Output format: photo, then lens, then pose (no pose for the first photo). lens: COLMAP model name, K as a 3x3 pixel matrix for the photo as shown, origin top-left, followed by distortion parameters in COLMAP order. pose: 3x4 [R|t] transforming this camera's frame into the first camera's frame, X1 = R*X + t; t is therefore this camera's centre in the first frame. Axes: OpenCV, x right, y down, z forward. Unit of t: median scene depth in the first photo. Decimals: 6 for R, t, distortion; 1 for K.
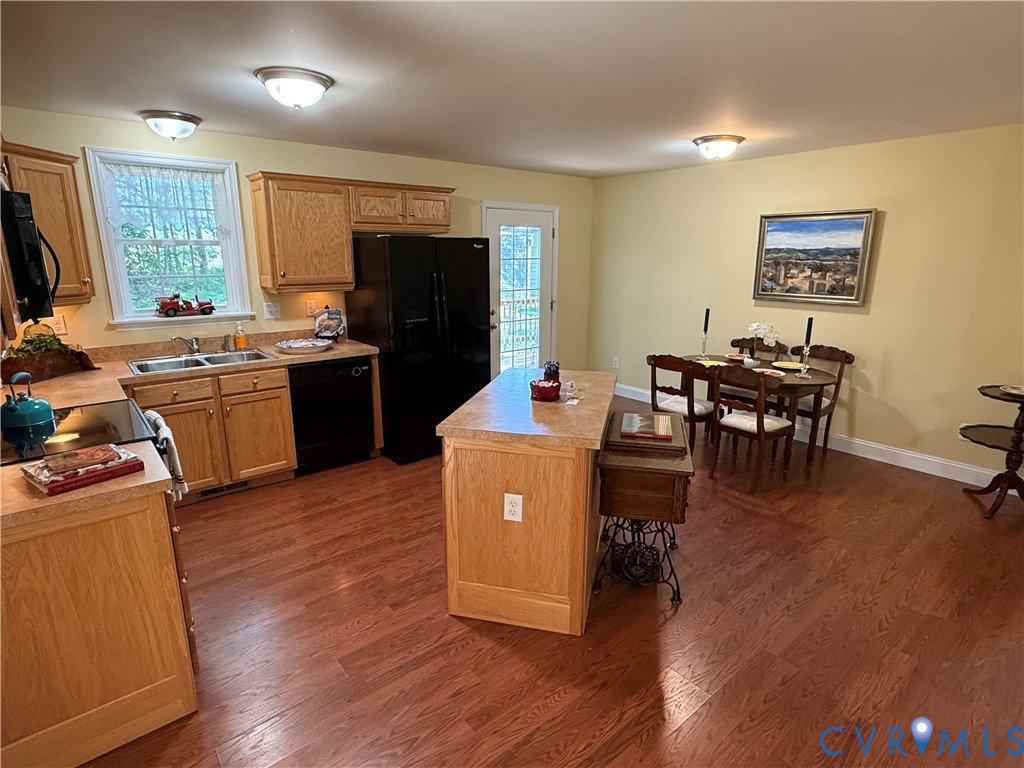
lens RADIAL K [[544.8, 0, 506.6], [0, 544.8, 384.8], [0, 0, 1]] dist [0.002022, 0.001652]
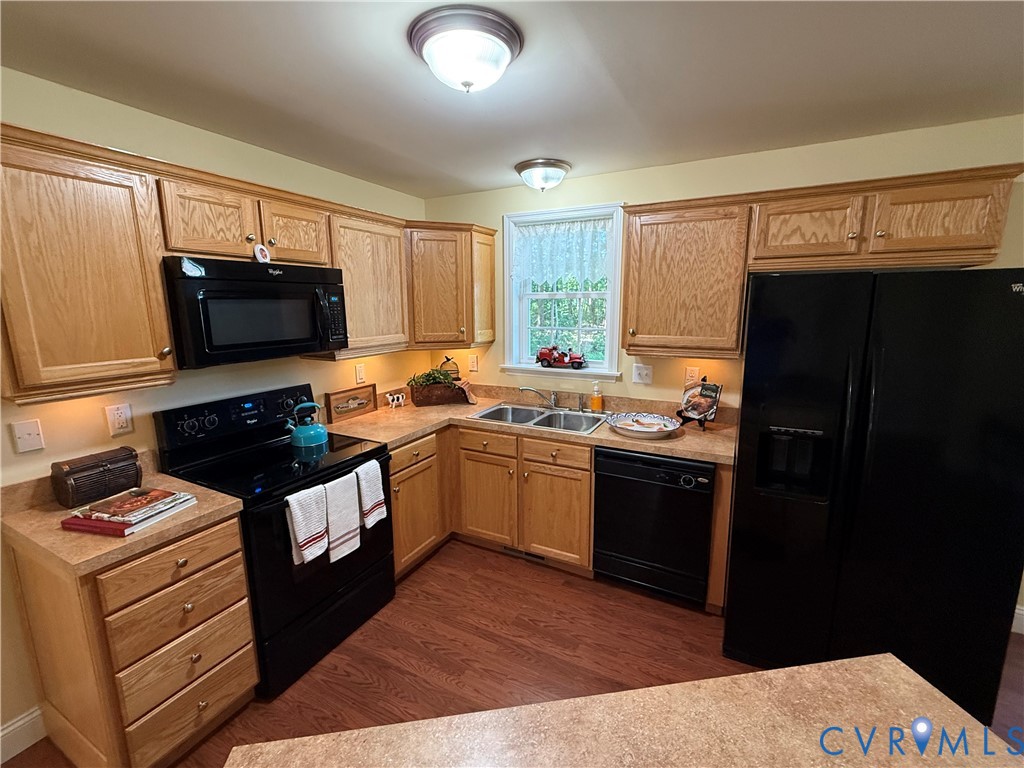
lens RADIAL K [[443.1, 0, 512.5], [0, 443.1, 383.9], [0, 0, 1]] dist [0.000503, 0.000111]
pose [[0.393422, 0.161324, -0.905093, 0.115648], [-0.211575, 0.973947, 0.081629, -0.143924], [0.894681, 0.159381, 0.417305, 0.582502]]
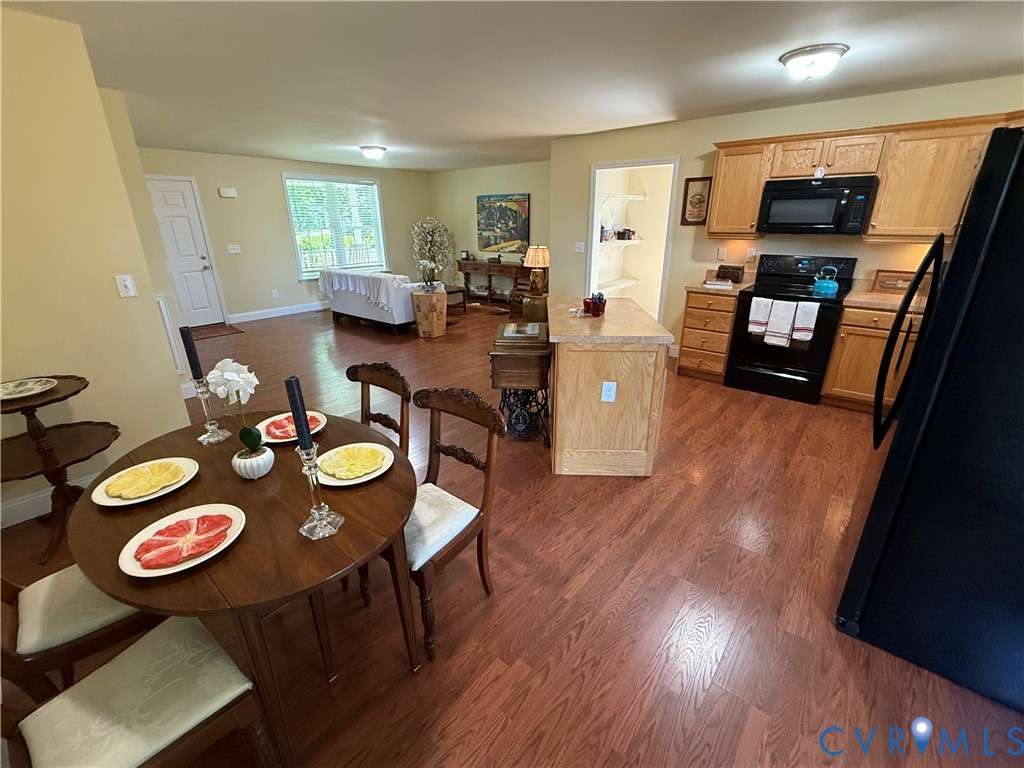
lens RADIAL K [[443.1, 0, 508.8], [0, 443.1, 382.8], [0, 0, 1]] dist [0.000503, 0.000111]
pose [[-0.983458, 0.067471, -0.168103, 0.339728], [-0.038216, 0.829865, 0.556653, -0.310694], [0.177061, 0.553869, -0.813559, 1.382968]]
